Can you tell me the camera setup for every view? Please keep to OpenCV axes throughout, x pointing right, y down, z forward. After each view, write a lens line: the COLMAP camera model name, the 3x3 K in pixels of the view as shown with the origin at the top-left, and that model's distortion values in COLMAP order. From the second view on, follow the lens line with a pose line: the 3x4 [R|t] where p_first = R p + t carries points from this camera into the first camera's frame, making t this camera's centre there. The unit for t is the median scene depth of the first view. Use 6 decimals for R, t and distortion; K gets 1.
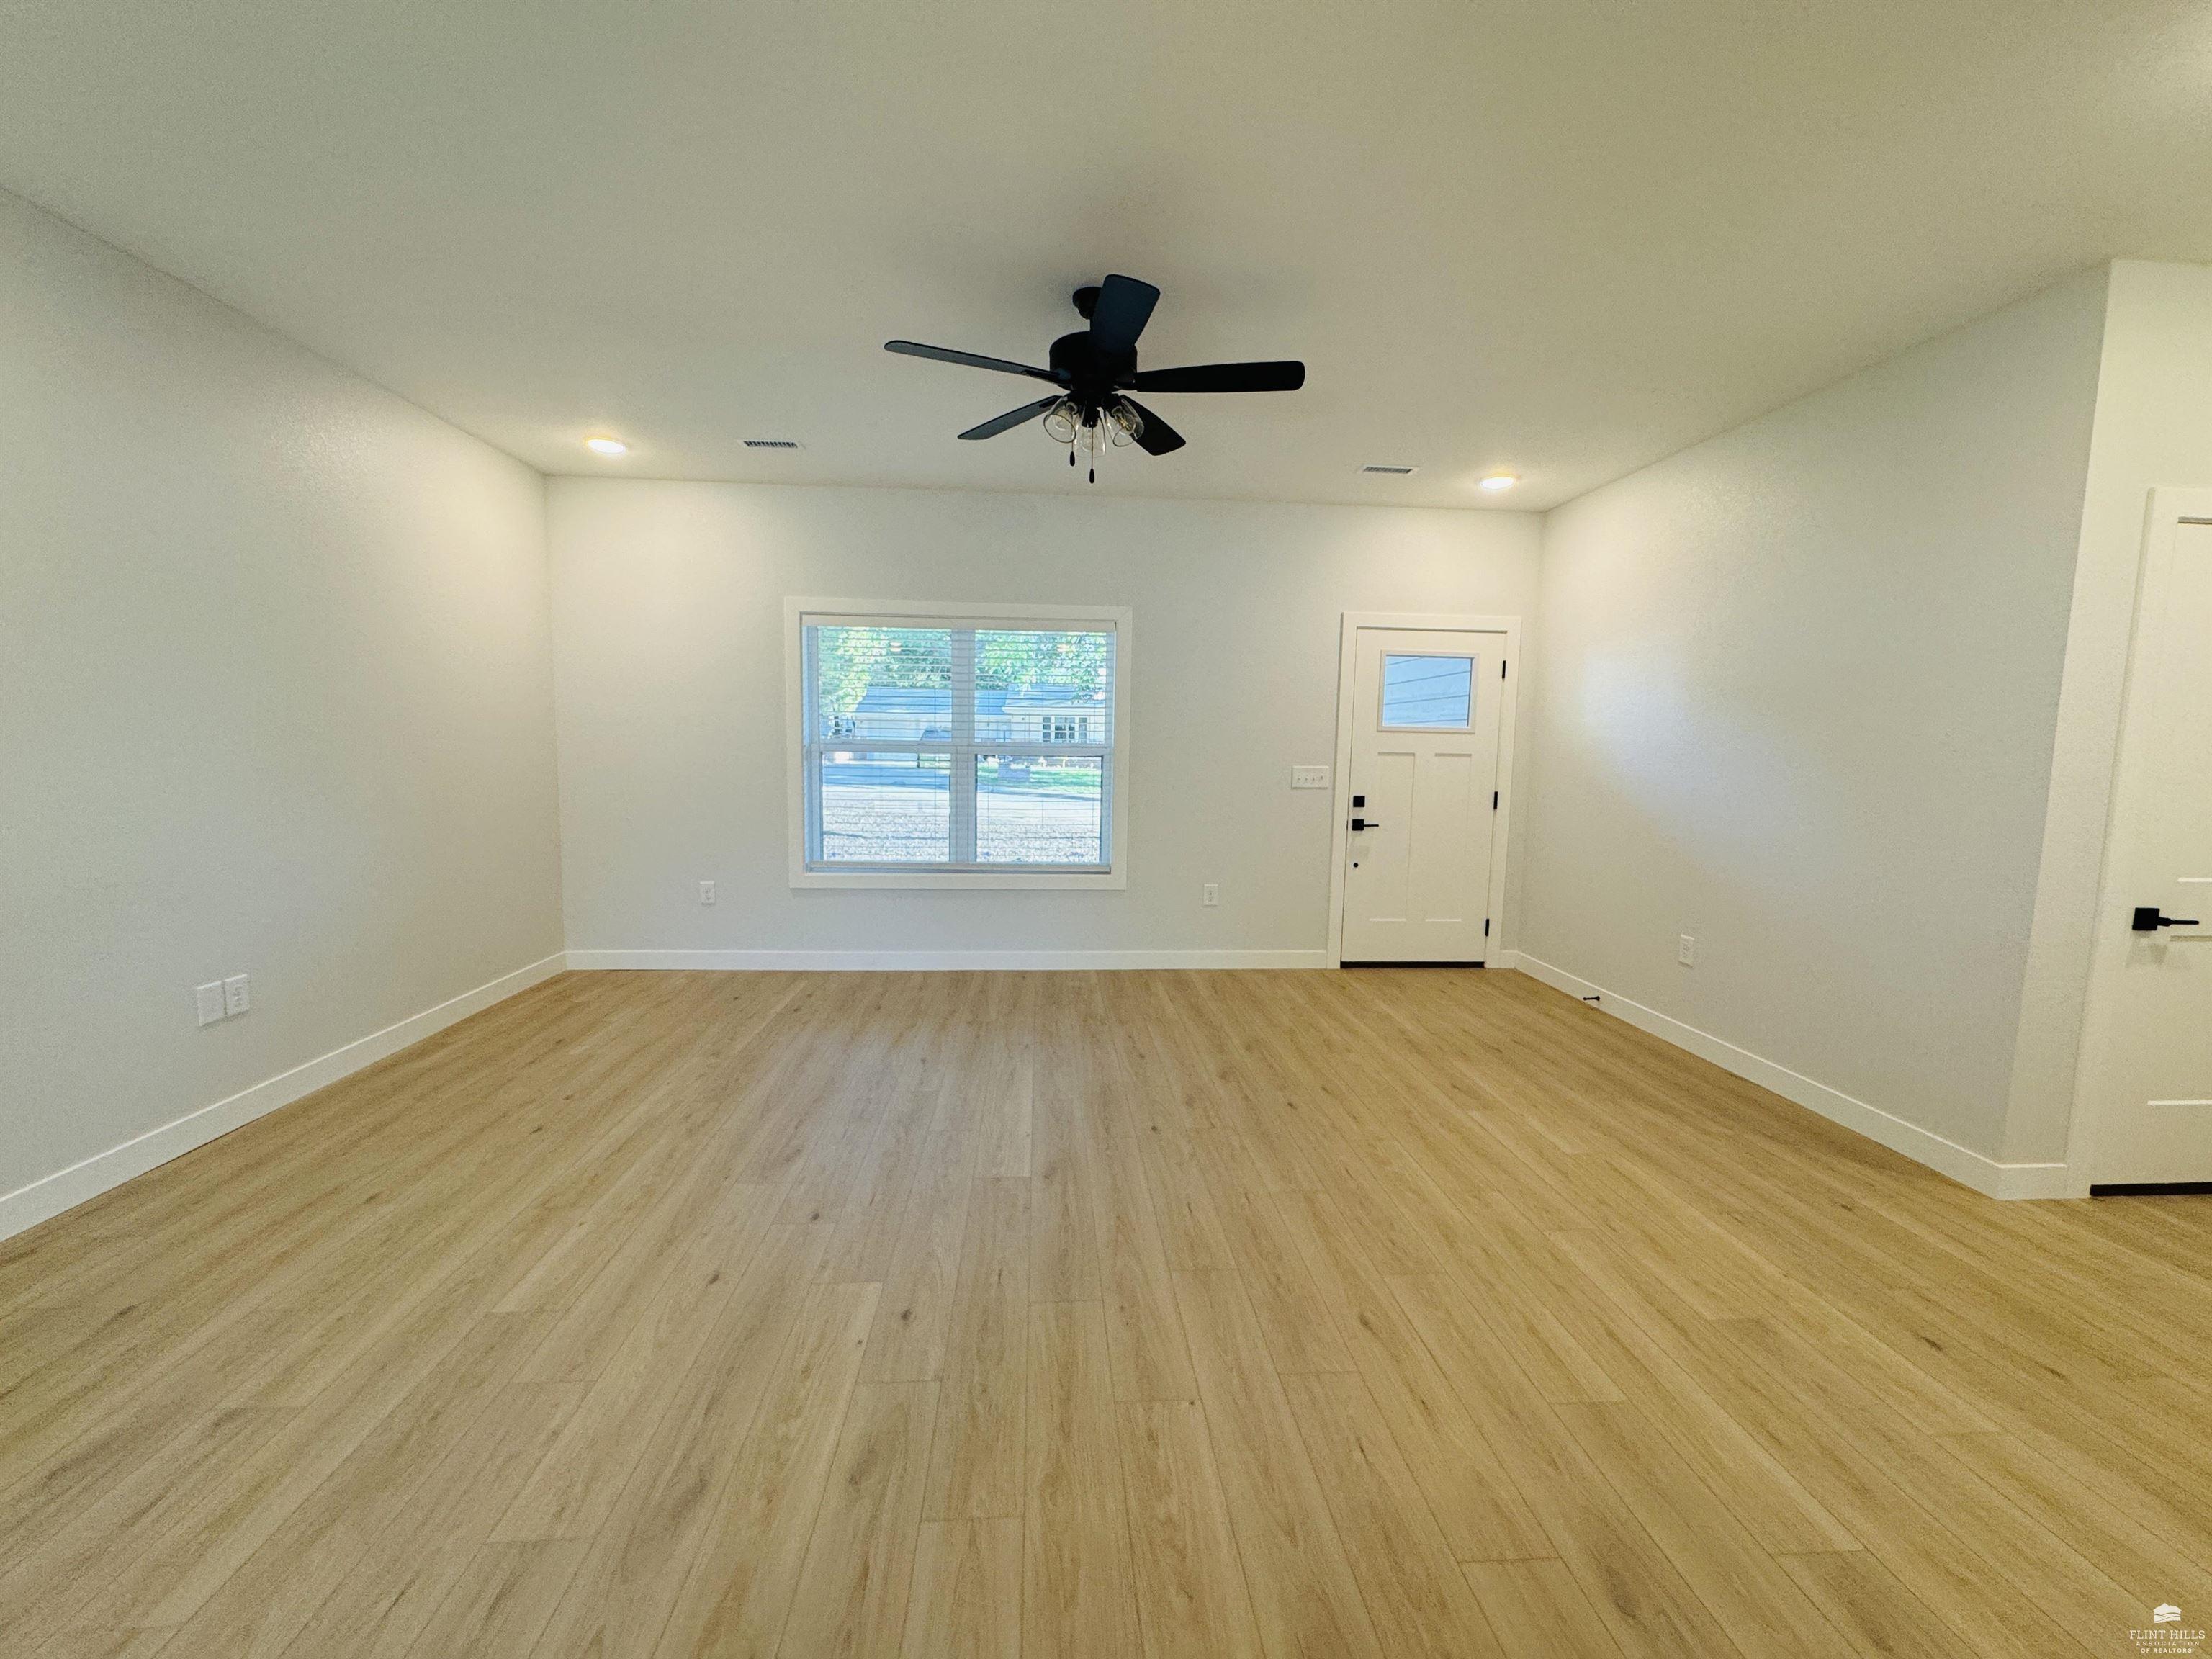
lens RADIAL K [[882.4, 0, 1107.8], [0, 882.4, 828.3], [0, 0, 1]] dist [-0.007666, 0.001861]
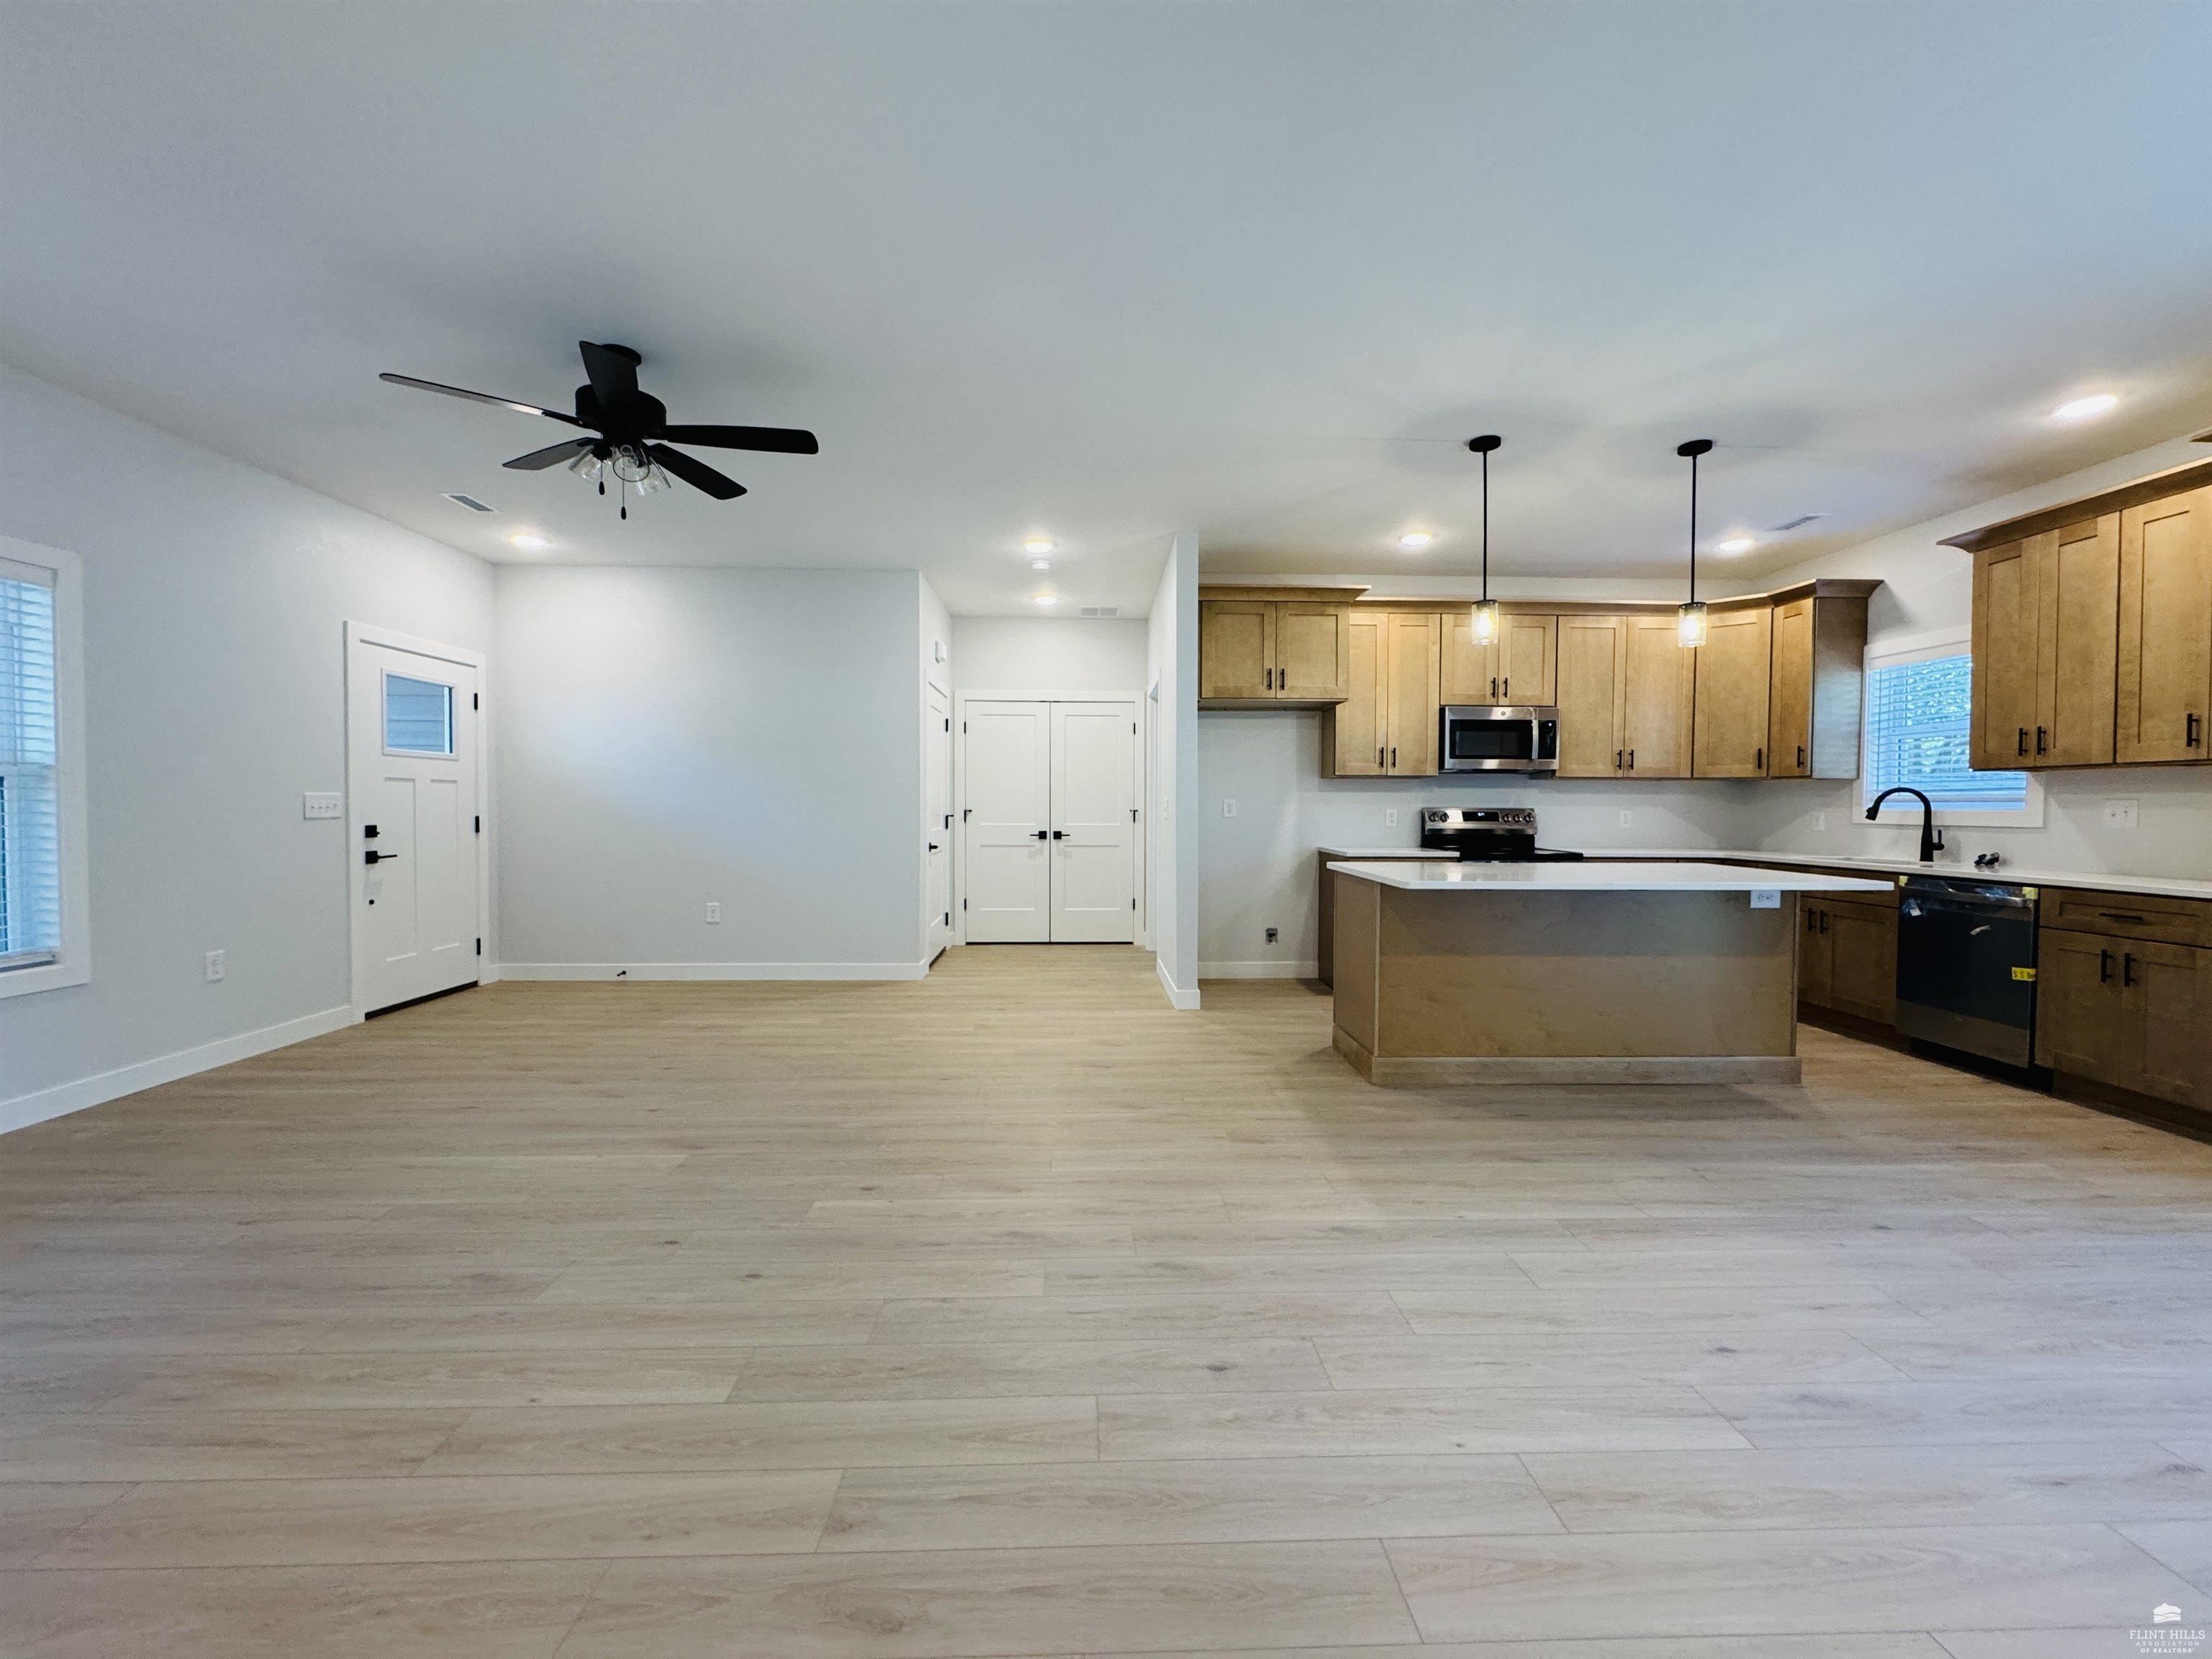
lens RADIAL K [[882.4, 0, 1102.3], [0, 882.4, 827.0], [0, 0, 1]] dist [-0.007666, 0.001861]
pose [[0.044954, -0.044475, 0.997999, -0.584472], [0.092029, 0.994945, 0.040193, -0.001921], [-0.994741, 0.090038, 0.048820, 0.208709]]
